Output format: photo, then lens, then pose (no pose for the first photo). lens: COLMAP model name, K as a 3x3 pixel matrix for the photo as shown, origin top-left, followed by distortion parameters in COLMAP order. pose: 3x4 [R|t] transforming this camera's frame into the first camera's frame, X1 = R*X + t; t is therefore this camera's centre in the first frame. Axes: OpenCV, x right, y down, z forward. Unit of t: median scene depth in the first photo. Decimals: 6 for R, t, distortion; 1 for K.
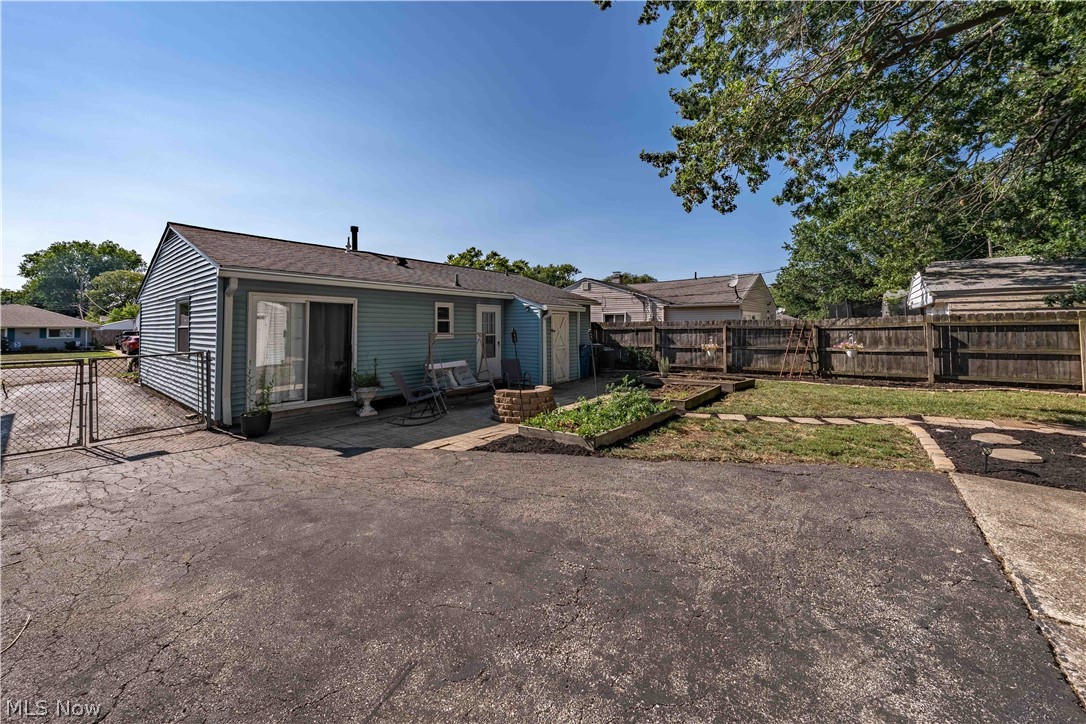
lens RADIAL K [[397.4, 0, 541.9], [0, 397.4, 321.9], [0, 0, 1]] dist [0.007780, -0.000060]
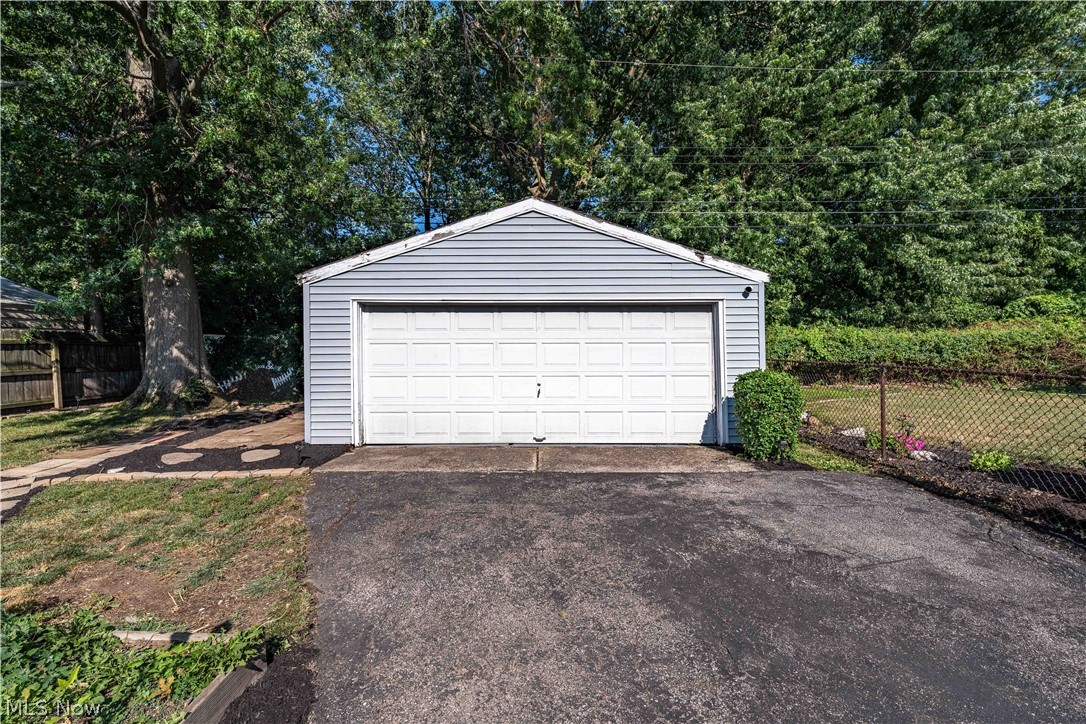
lens RADIAL K [[477.7, 0, 545.2], [0, 477.7, 362.7], [0, 0, 1]] dist [0.015585, -0.008479]
pose [[-0.612048, -0.016222, 0.790654, -0.163447], [-0.008626, 0.999867, 0.013838, 0.017434], [-0.790773, 0.001649, -0.612107, 0.482776]]
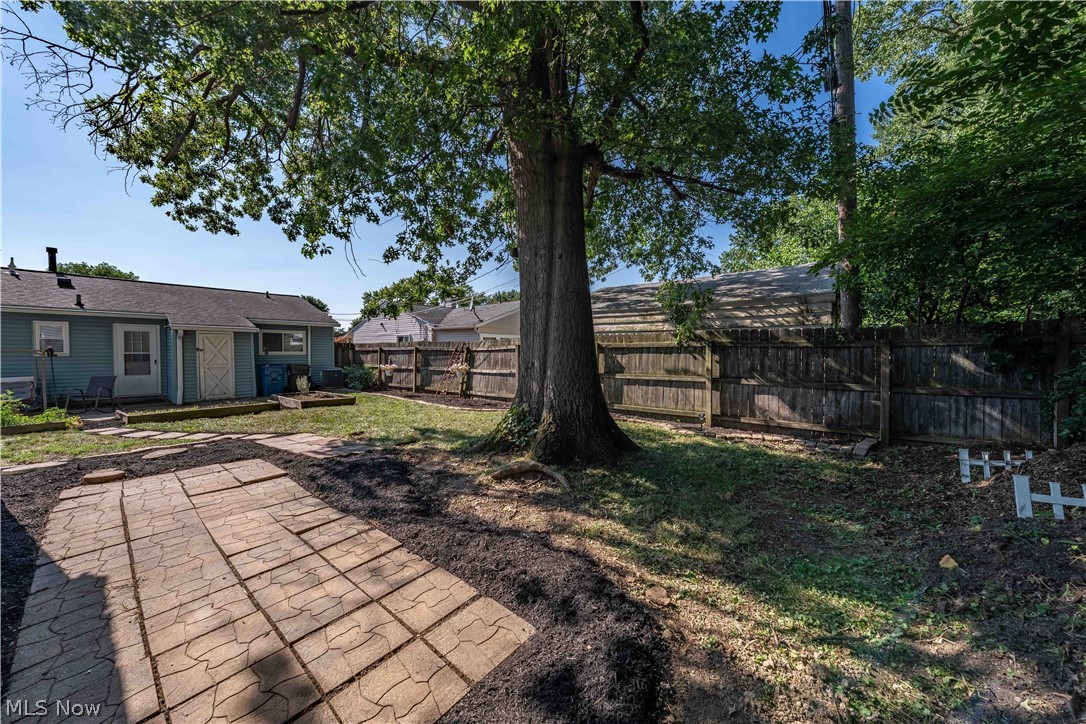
lens RADIAL K [[375.5, 0, 541.7], [0, 375.5, 358.5], [0, 0, 1]] dist [-0.000957, -0.004225]
pose [[0.999737, 0.010060, -0.020595, 1.020682], [-0.009287, 0.999261, 0.037305, -0.000274], [0.020955, -0.037104, 0.999092, 0.034506]]
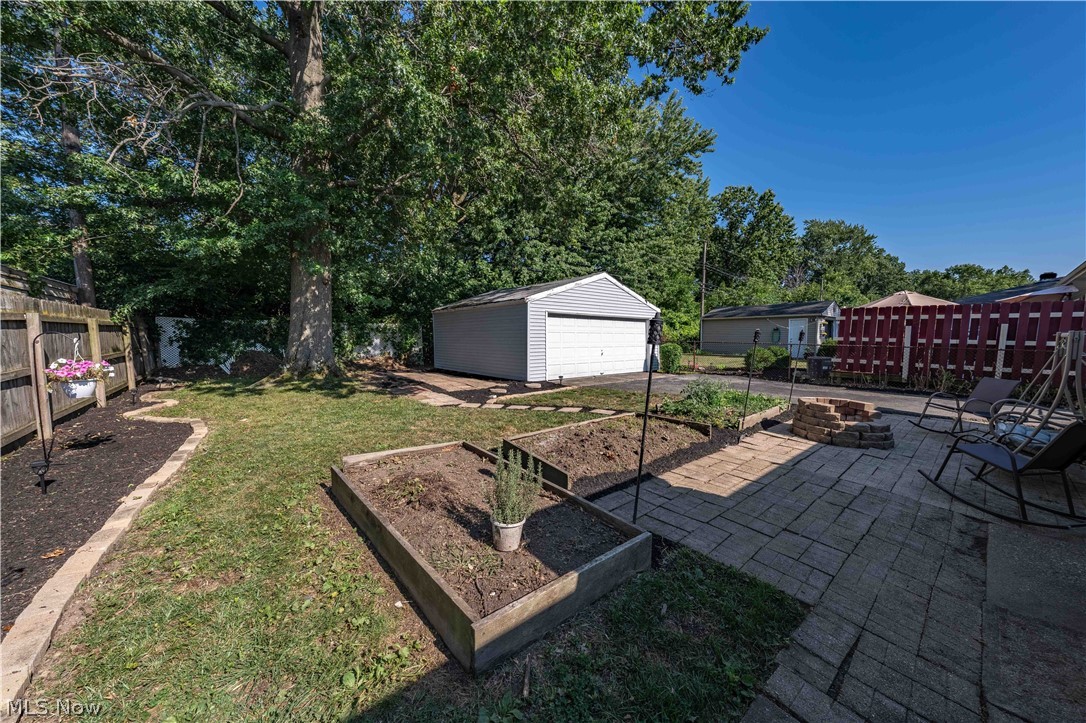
lens RADIAL K [[371.9, 0, 547.4], [0, 371.9, 361.1], [0, 0, 1]] dist [-0.002278, 0.000034]
pose [[-0.978613, -0.014567, 0.205191, 0.263665], [-0.004883, 0.998854, 0.047619, 0.033377], [-0.205650, 0.045598, -0.977563, 1.273153]]
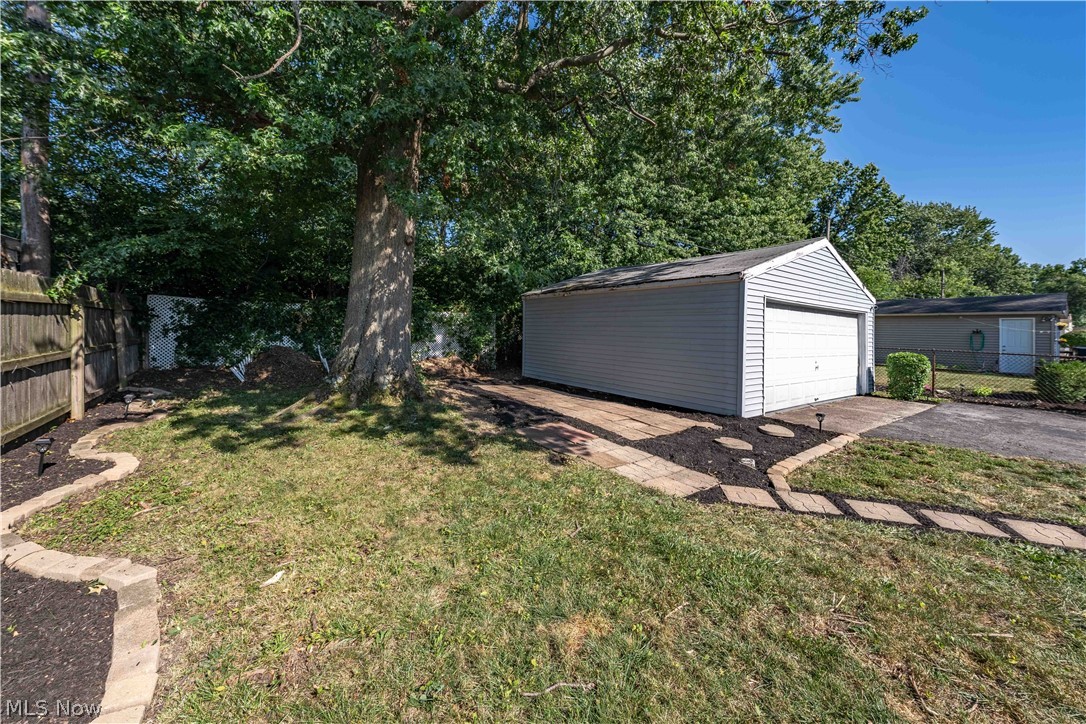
lens RADIAL K [[399.2, 0, 542.9], [0, 399.2, 324.5], [0, 0, 1]] dist [-0.000544, -0.000118]
pose [[-0.962120, -0.020702, 0.271840, 0.633515], [-0.030395, 0.999042, -0.031495, 0.021877], [-0.270927, -0.038565, -0.961827, 0.991199]]
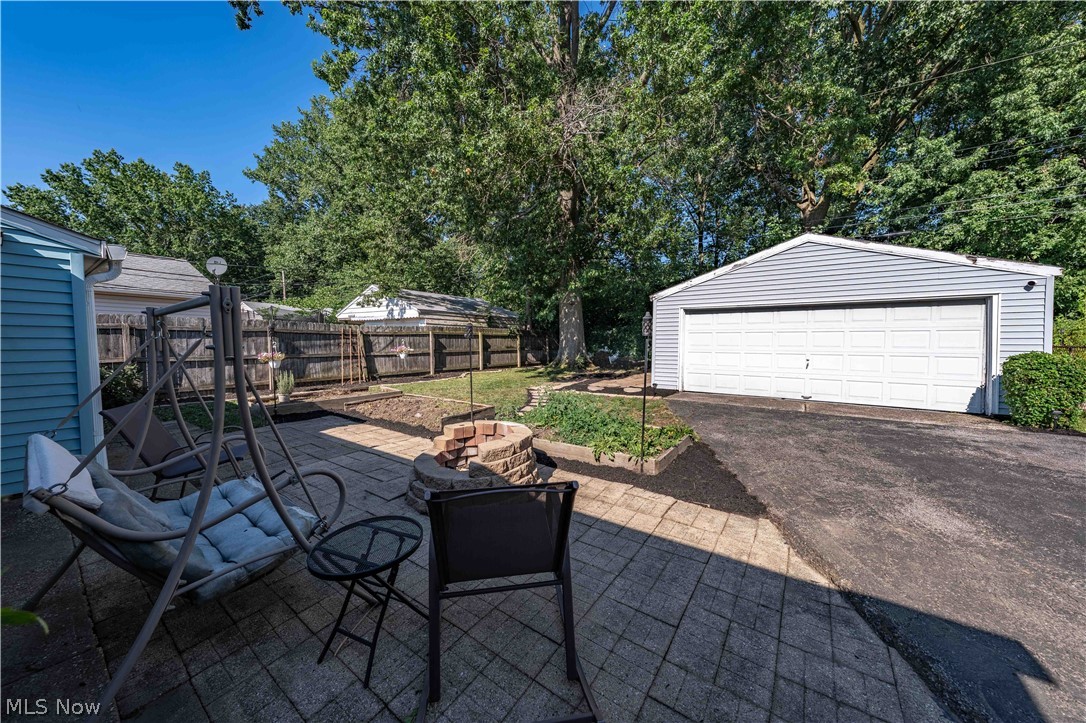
lens RADIAL K [[371.9, 0, 547.4], [0, 371.9, 361.1], [0, 0, 1]] dist [-0.002278, 0.000034]
pose [[-0.051077, -0.045407, 0.997662, -0.349423], [-0.023148, 0.998751, 0.044271, 0.036674], [-0.998426, -0.020833, -0.052064, 0.641425]]
